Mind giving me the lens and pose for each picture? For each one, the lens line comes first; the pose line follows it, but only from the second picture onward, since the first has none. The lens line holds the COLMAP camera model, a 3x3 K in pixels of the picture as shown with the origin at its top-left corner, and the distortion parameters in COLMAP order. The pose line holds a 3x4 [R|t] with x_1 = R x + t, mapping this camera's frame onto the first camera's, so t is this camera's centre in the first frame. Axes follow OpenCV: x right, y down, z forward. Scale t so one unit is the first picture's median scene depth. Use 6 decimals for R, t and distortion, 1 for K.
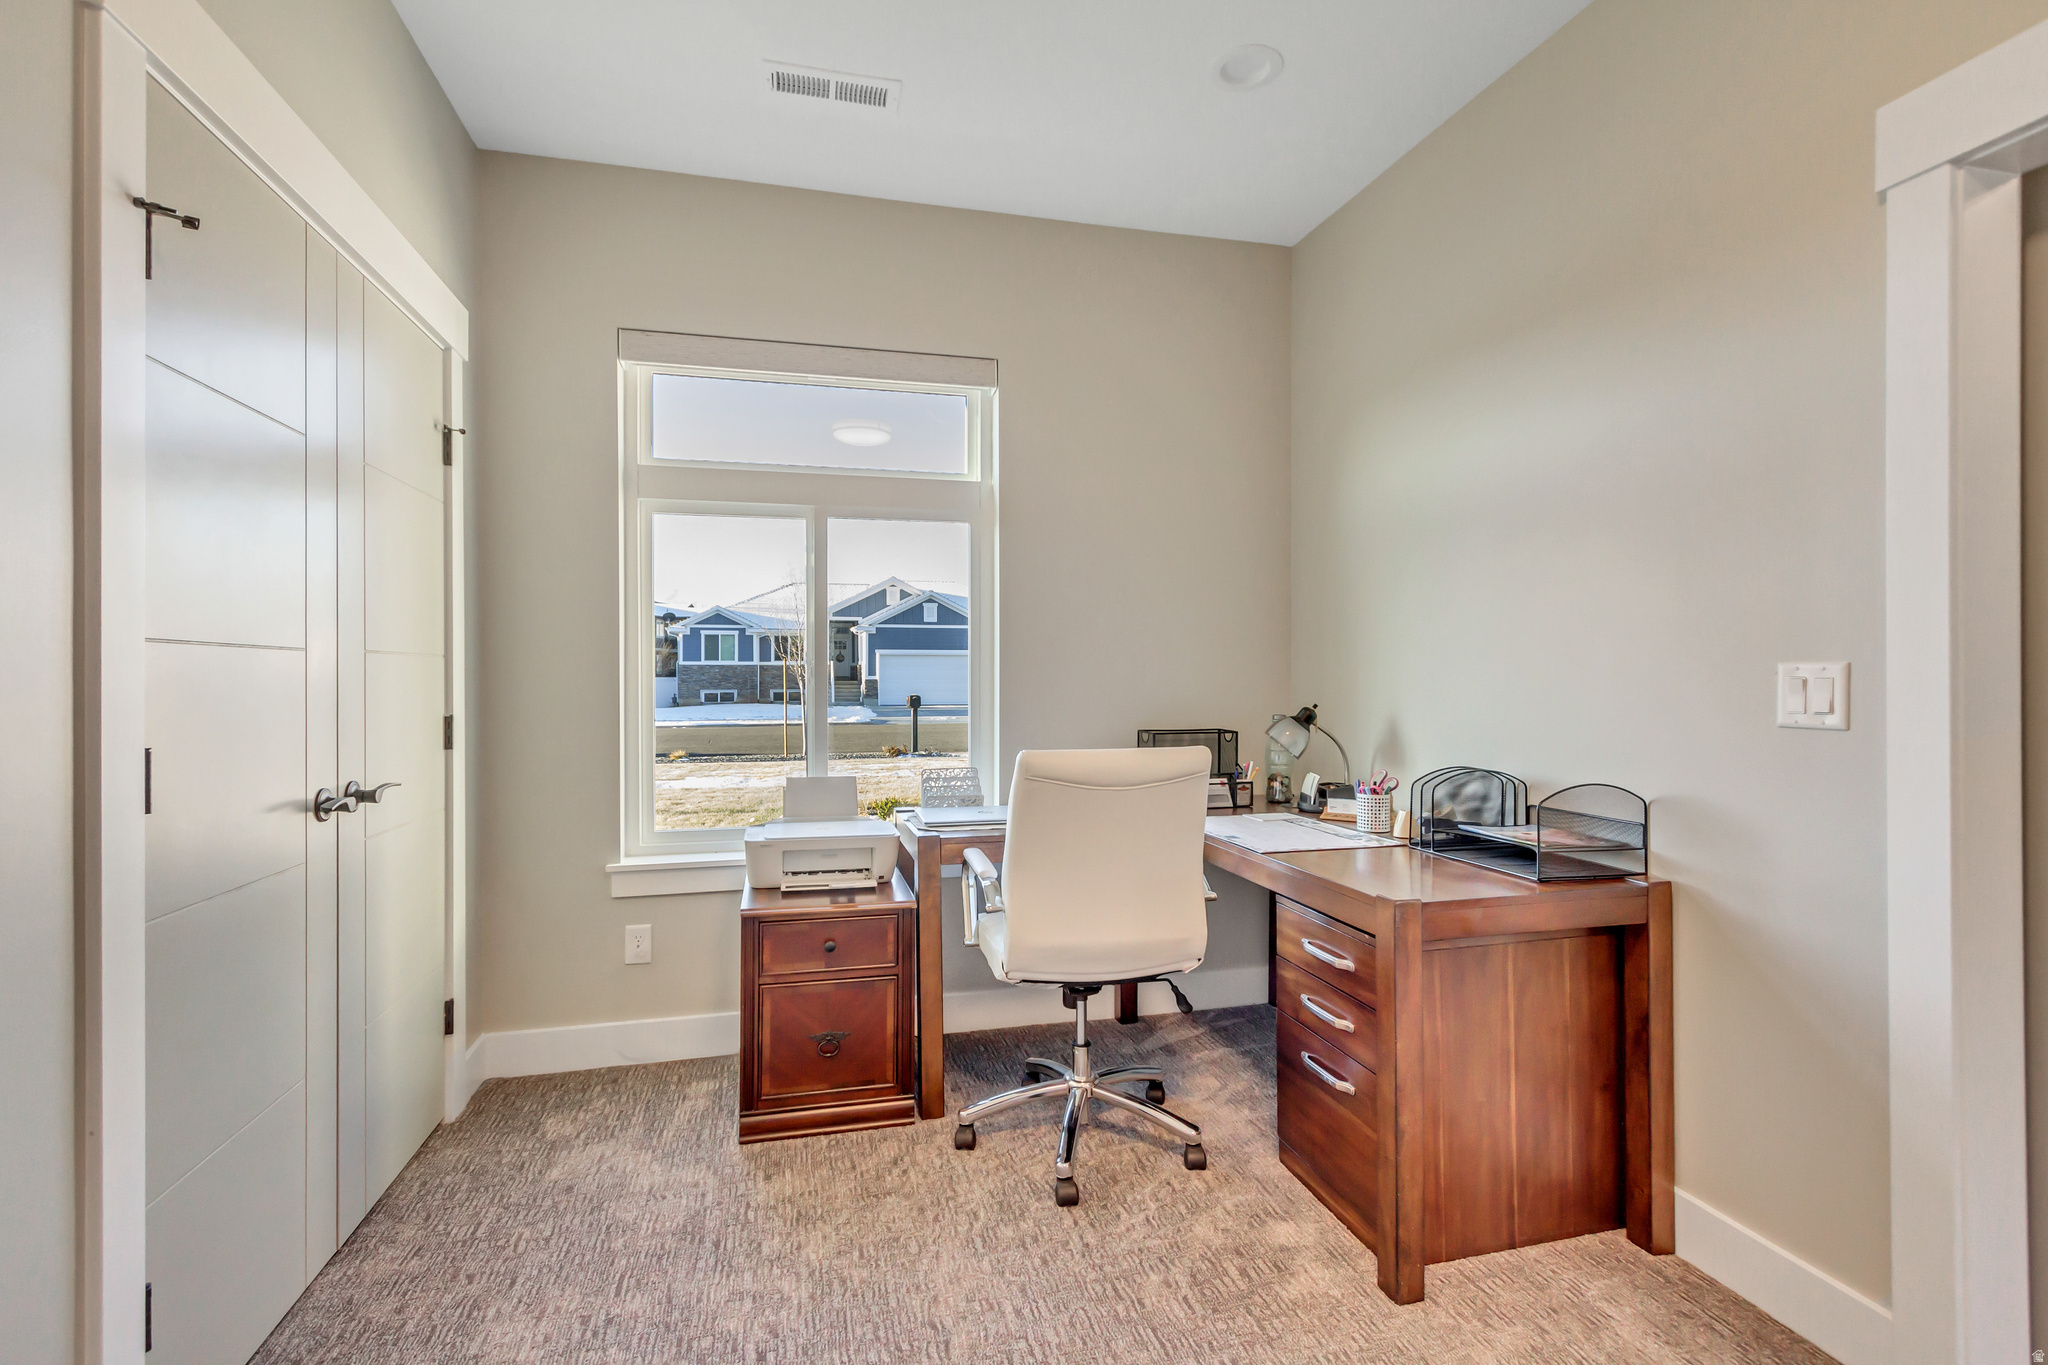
lens RADIAL K [[934.6, 0, 1026.1], [0, 934.6, 681.2], [0, 0, 1]] dist [-0.002315, -0.000009]
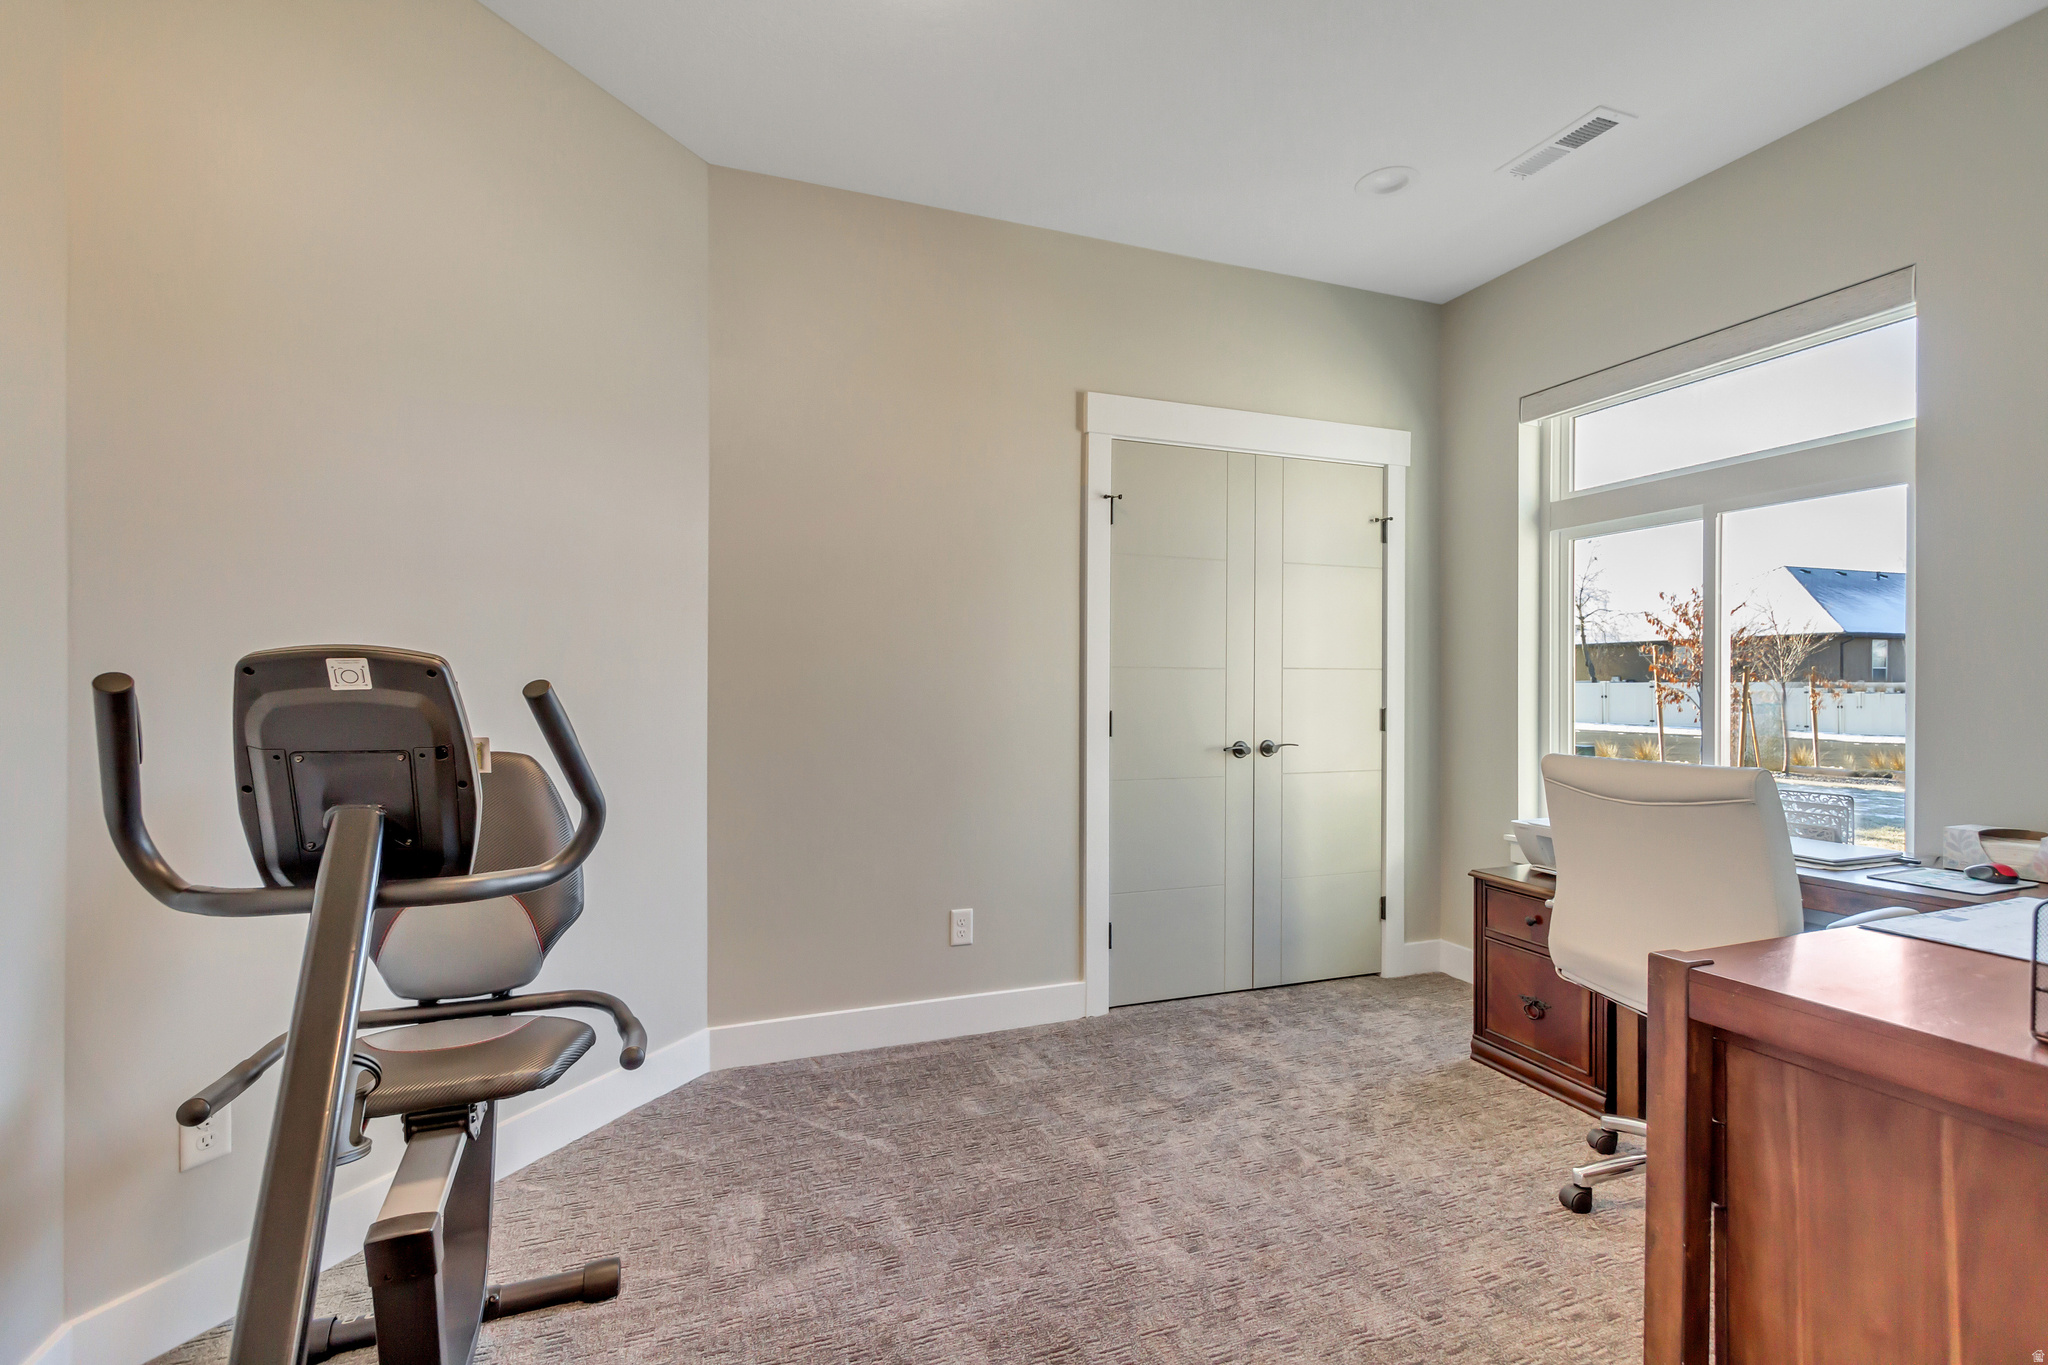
lens RADIAL K [[934.6, 0, 1027.7], [0, 934.6, 684.5], [0, 0, 1]] dist [-0.002315, -0.000009]
pose [[0.111502, 0.000843, -0.993764, 0.846724], [-0.001953, 0.999998, 0.000629, -0.002088], [0.993762, 0.001871, 0.111503, 0.265963]]
